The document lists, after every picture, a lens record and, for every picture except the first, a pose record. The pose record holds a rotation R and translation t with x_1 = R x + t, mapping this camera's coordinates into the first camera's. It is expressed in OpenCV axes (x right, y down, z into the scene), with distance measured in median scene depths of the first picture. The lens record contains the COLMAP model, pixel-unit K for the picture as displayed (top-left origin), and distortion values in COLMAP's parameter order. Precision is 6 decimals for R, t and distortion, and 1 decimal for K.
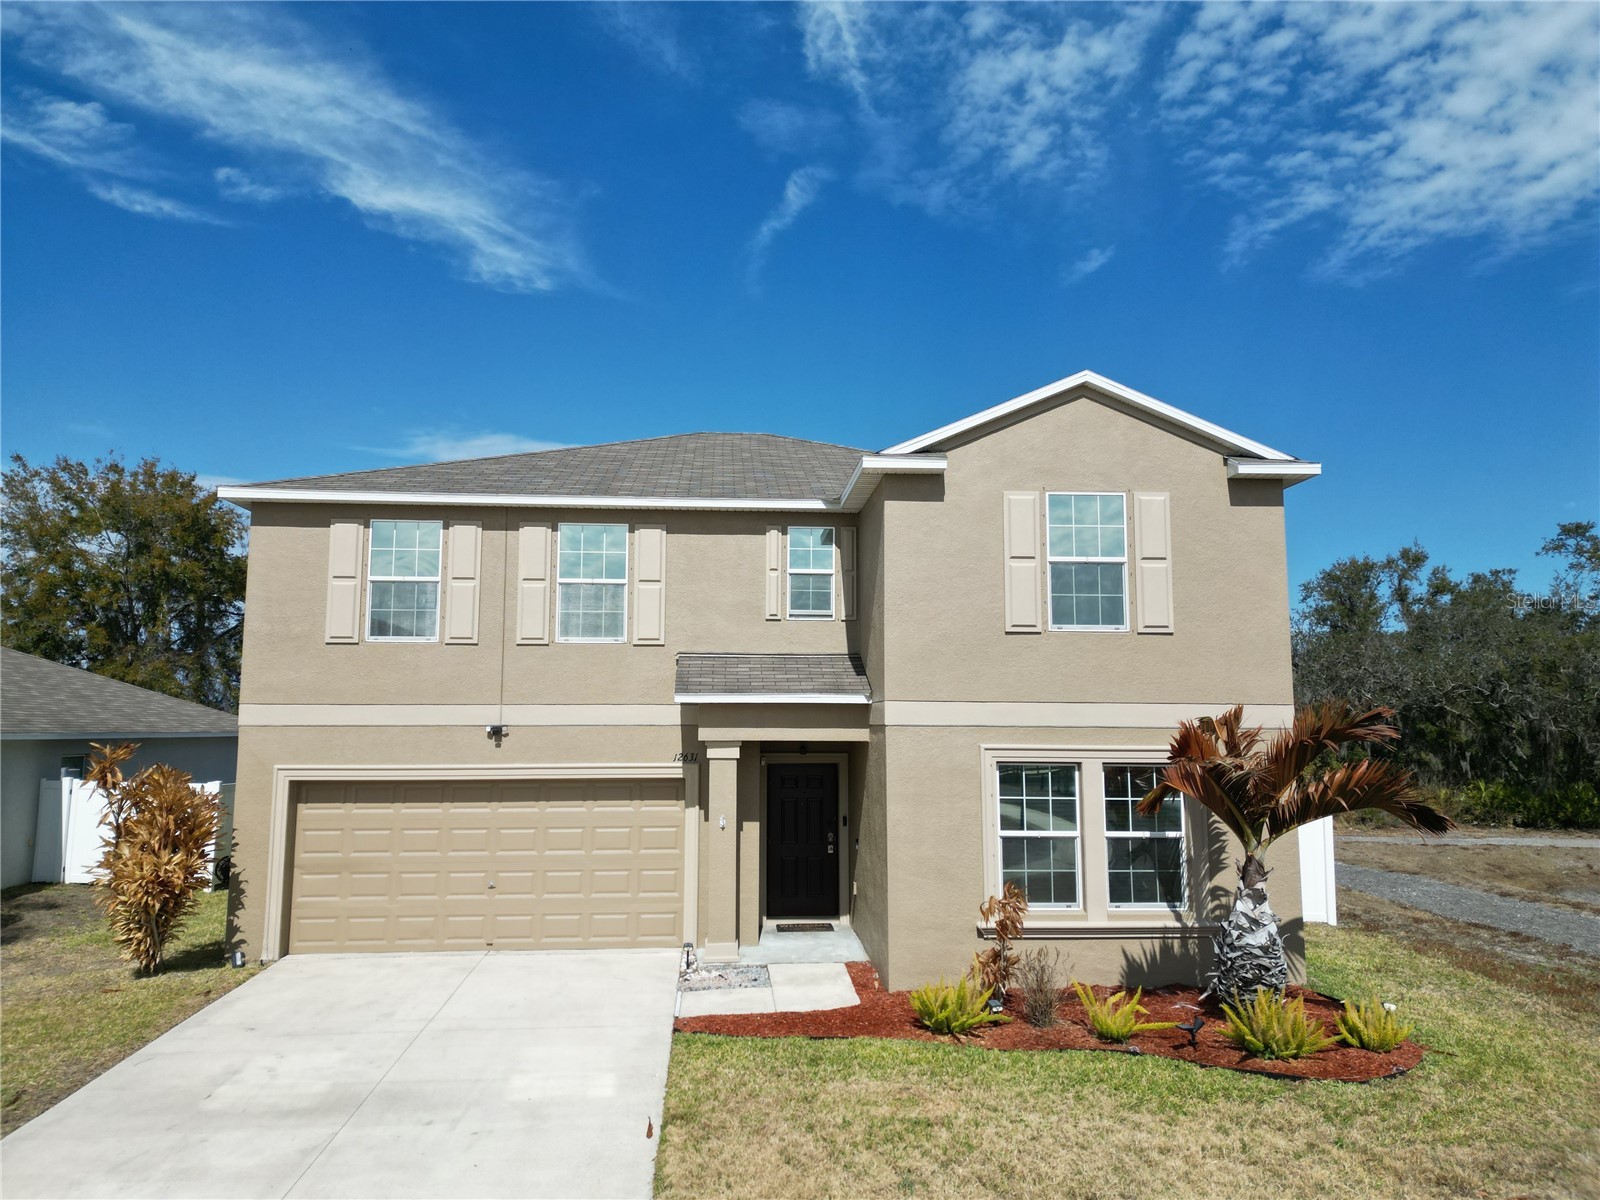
lens RADIAL K [[1111.3, 0, 795.9], [0, 1111.3, 599.9], [0, 0, 1]] dist [0.075337, -0.074596]
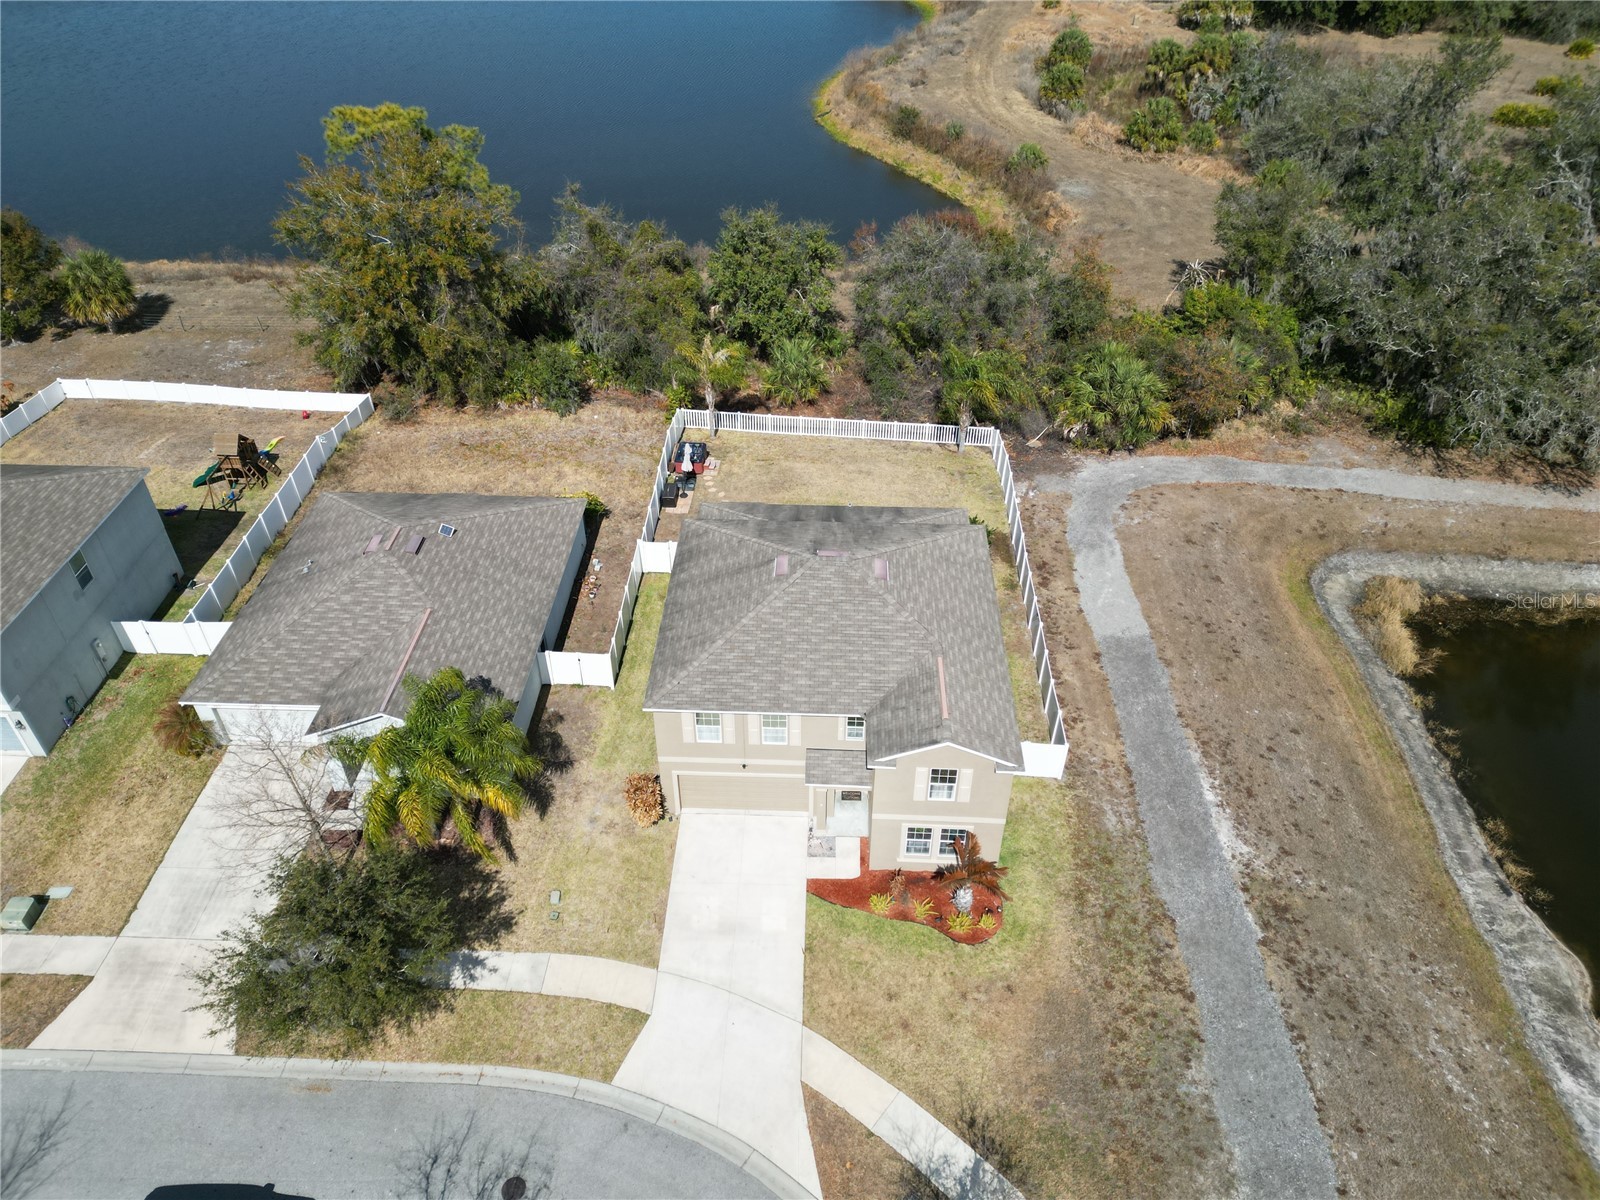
lens RADIAL K [[1111.3, 0, 793.8], [0, 1111.3, 599.7], [0, 0, 1]] dist [0.075337, -0.074596]
pose [[0.994073, 0.065230, -0.086974, 0.086339], [0.015913, 0.704087, 0.709935, -2.355242], [0.107546, -0.707111, 0.698876, -0.726157]]
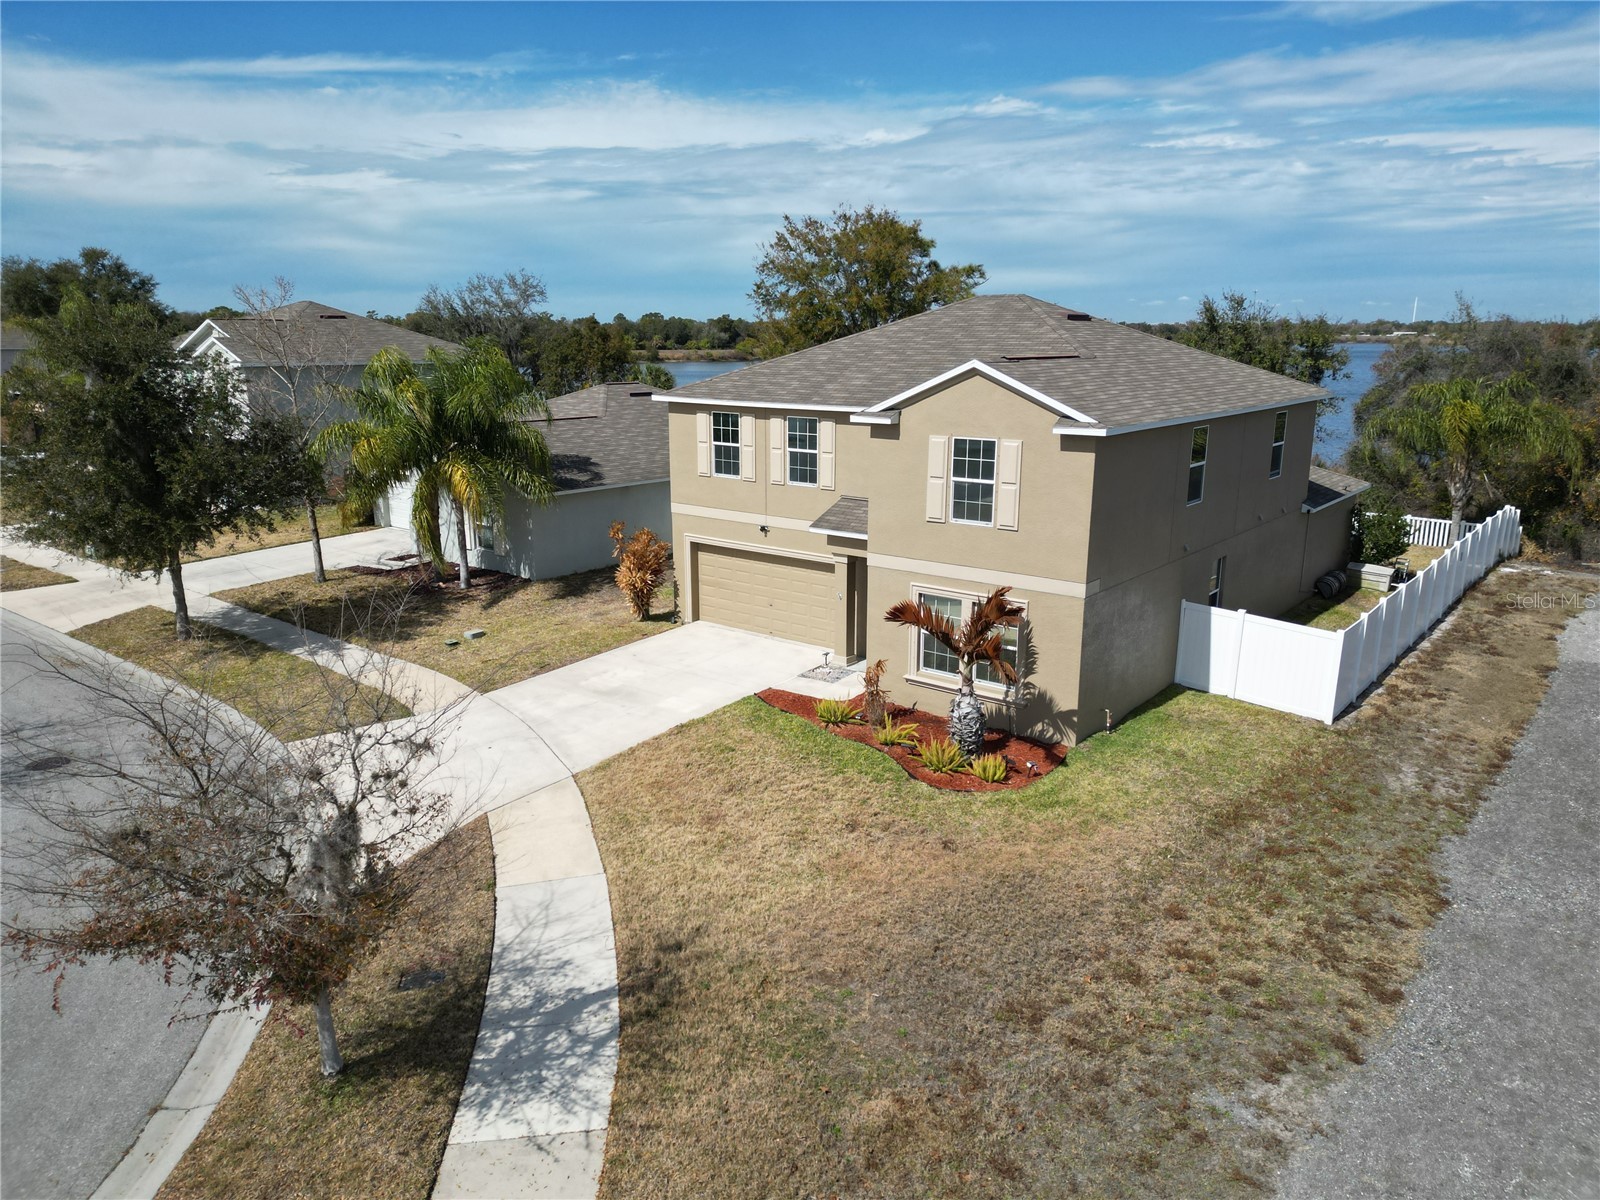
lens RADIAL K [[1111.3, 0, 791.0], [0, 1111.3, 600.8], [0, 0, 1]] dist [0.075337, -0.074596]
pose [[0.736997, 0.155019, -0.657879, 1.088808], [0.078220, 0.947242, 0.310829, -0.370748], [0.671355, -0.280539, 0.685988, -0.313412]]
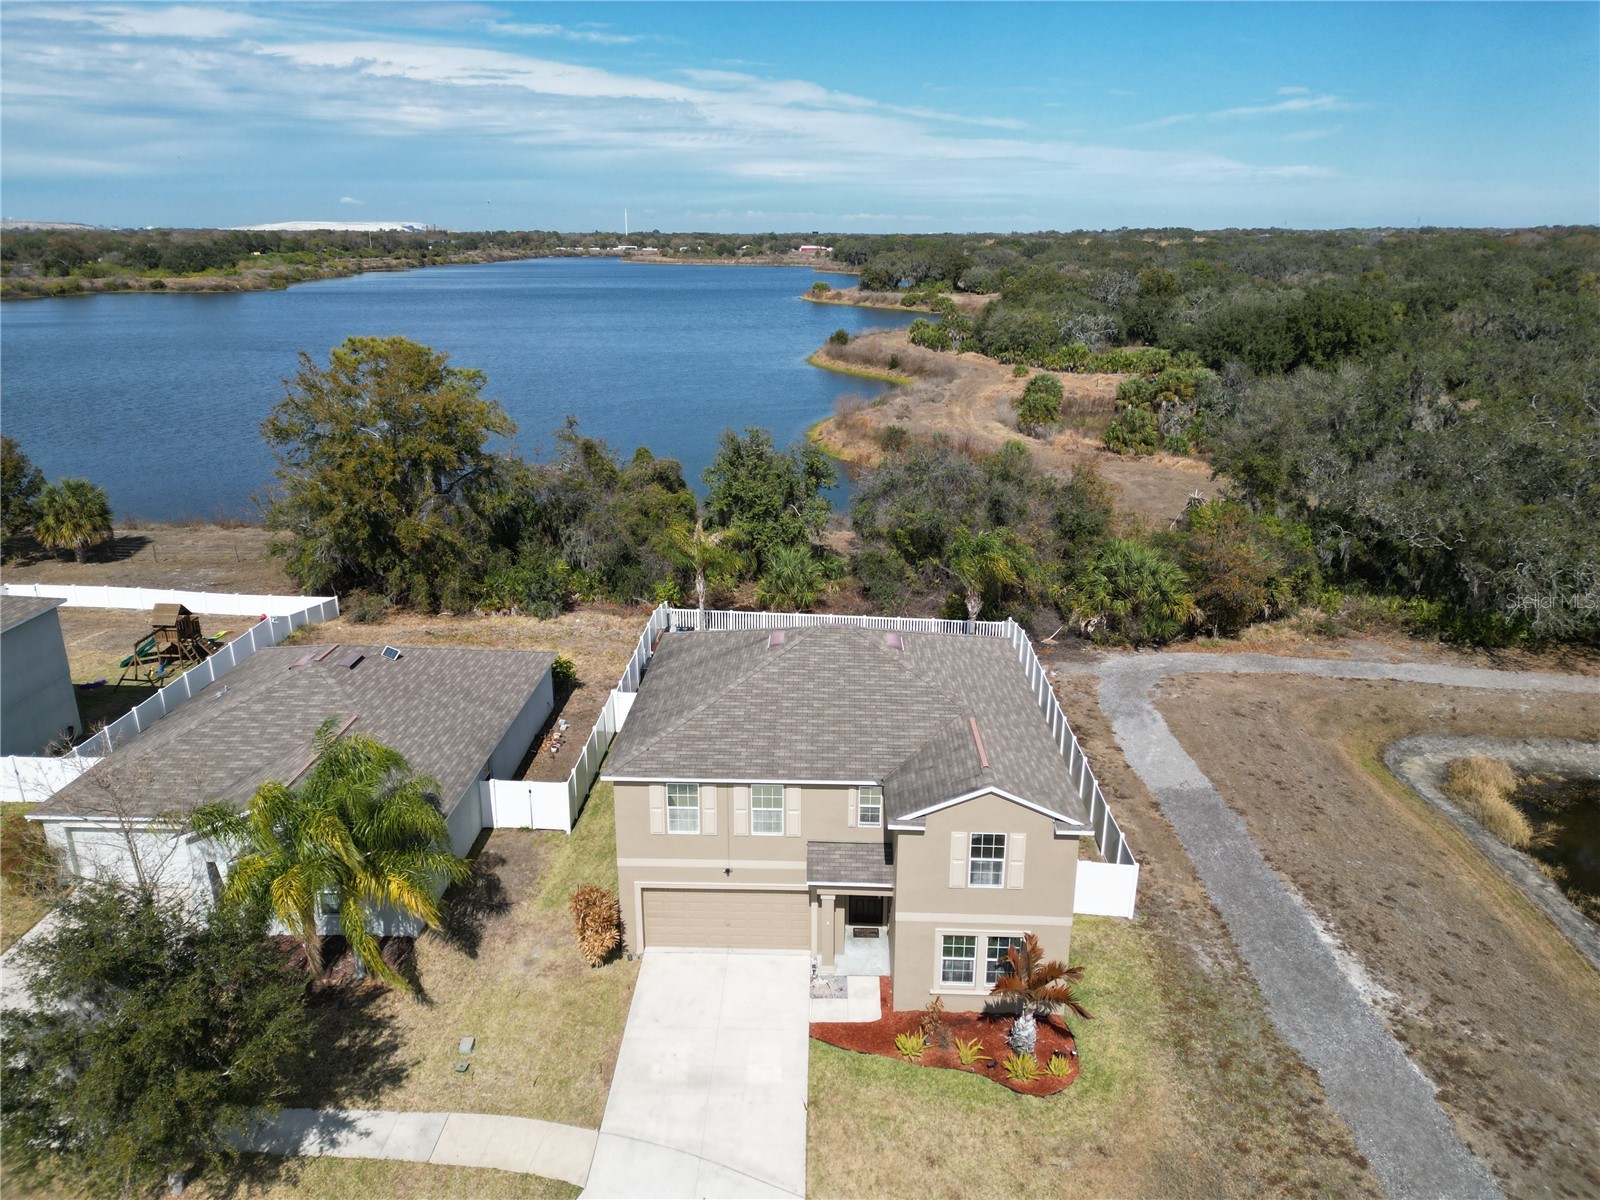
lens RADIAL K [[1111.3, 0, 794.4], [0, 1111.3, 601.7], [0, 0, 1]] dist [0.075337, -0.074596]
pose [[0.994691, 0.031005, -0.098129, 0.072684], [0.012813, 0.908802, 0.417031, -1.385701], [0.102110, -0.416074, 0.903579, -0.830077]]
